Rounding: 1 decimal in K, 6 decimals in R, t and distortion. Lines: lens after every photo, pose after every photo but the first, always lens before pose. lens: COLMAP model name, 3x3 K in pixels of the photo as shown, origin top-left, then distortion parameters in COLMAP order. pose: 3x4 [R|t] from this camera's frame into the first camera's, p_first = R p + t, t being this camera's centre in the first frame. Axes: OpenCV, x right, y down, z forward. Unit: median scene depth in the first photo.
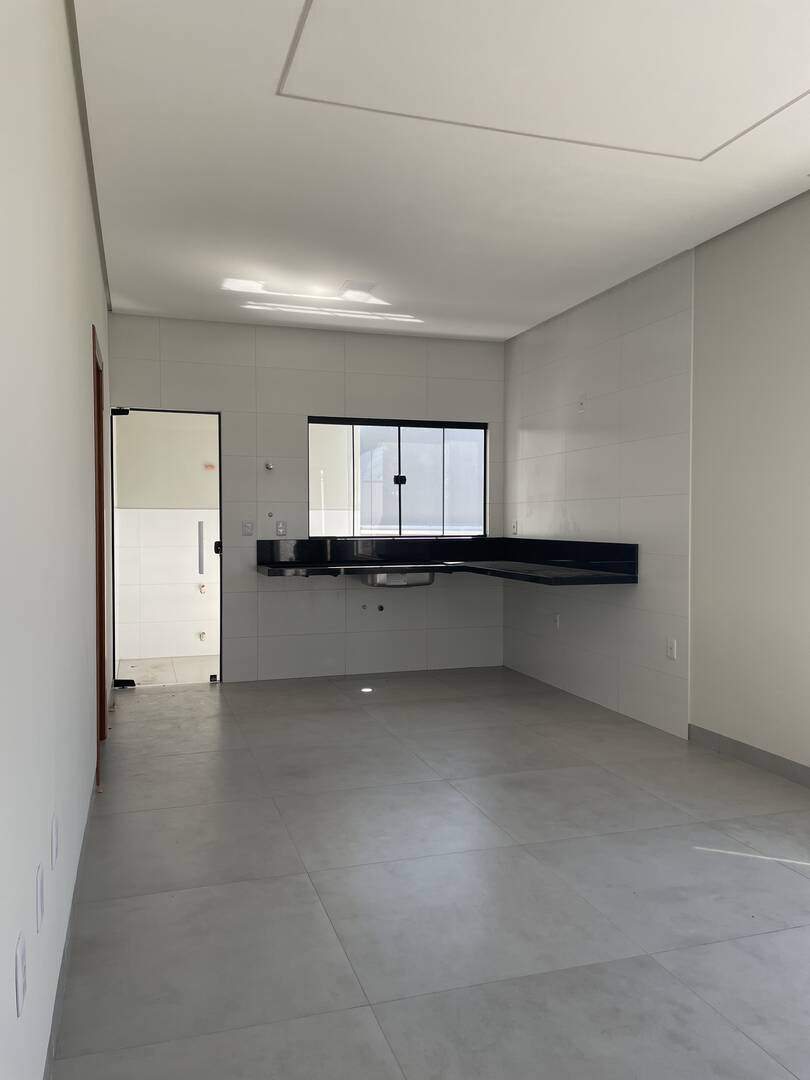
lens RADIAL K [[821.7, 0, 405.8], [0, 821.7, 548.8], [0, 0, 1]] dist [0.045808, -0.010319]
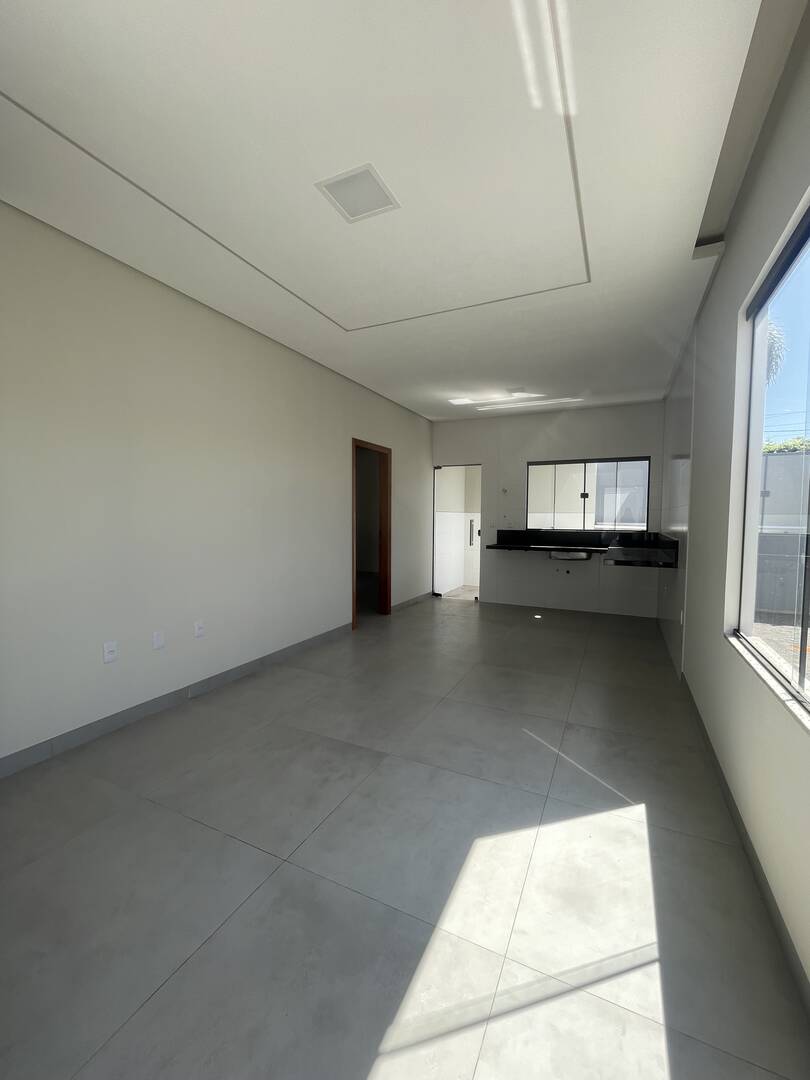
lens RADIAL K [[439.1, 0, 406.5], [0, 439.1, 530.7], [0, 0, 1]] dist [0.003222, 0.000162]
pose [[0.717203, 0.025417, -0.696400, 0.376018], [-0.033688, 0.999431, 0.001783, -0.002573], [0.696049, 0.022181, 0.717651, 0.124034]]
